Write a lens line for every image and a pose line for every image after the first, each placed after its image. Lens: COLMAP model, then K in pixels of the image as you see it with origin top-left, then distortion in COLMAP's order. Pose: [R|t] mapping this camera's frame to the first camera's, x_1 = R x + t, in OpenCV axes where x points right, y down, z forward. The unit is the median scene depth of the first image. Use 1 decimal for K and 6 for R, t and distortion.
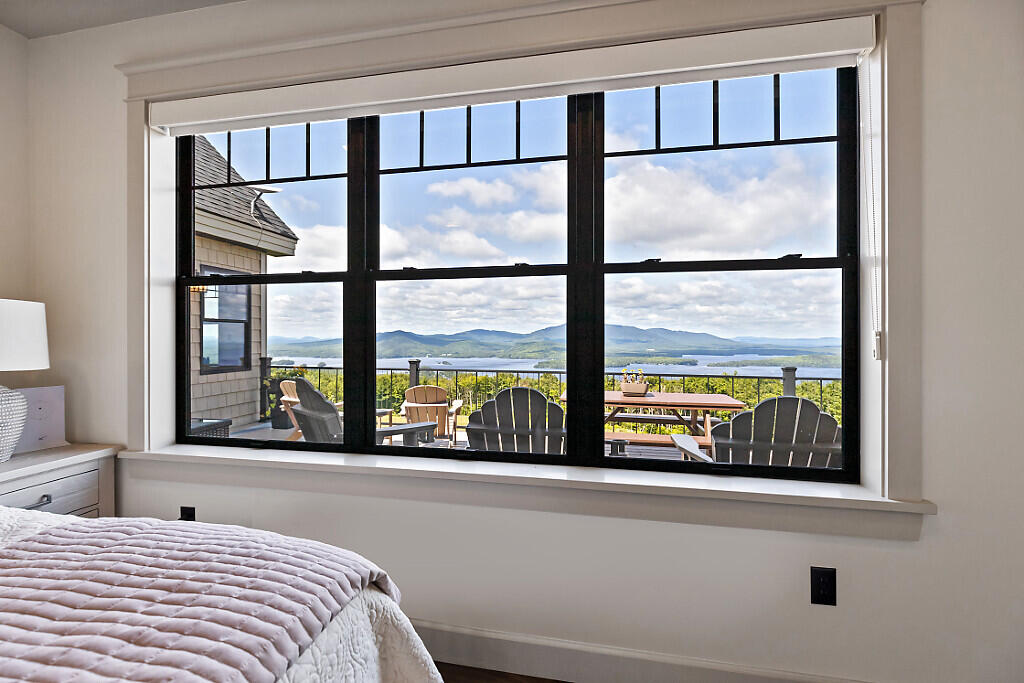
lens RADIAL K [[455.4, 0, 514.5], [0, 455.4, 337.8], [0, 0, 1]] dist [0.006465, -0.001463]
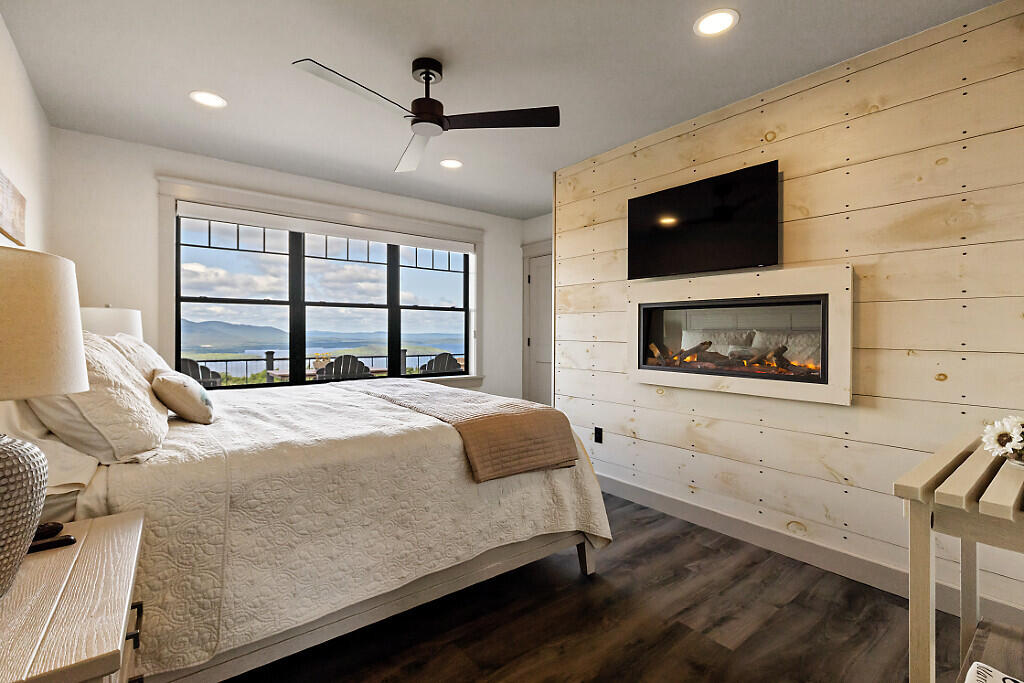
lens RADIAL K [[455.4, 0, 521.8], [0, 455.4, 331.7], [0, 0, 1]] dist [0.006465, -0.001463]
pose [[0.638446, 0.002049, 0.769664, -1.419145], [0.000359, 0.999996, -0.002960, 0.003973], [-0.769667, 0.002166, 0.638442, -1.298988]]
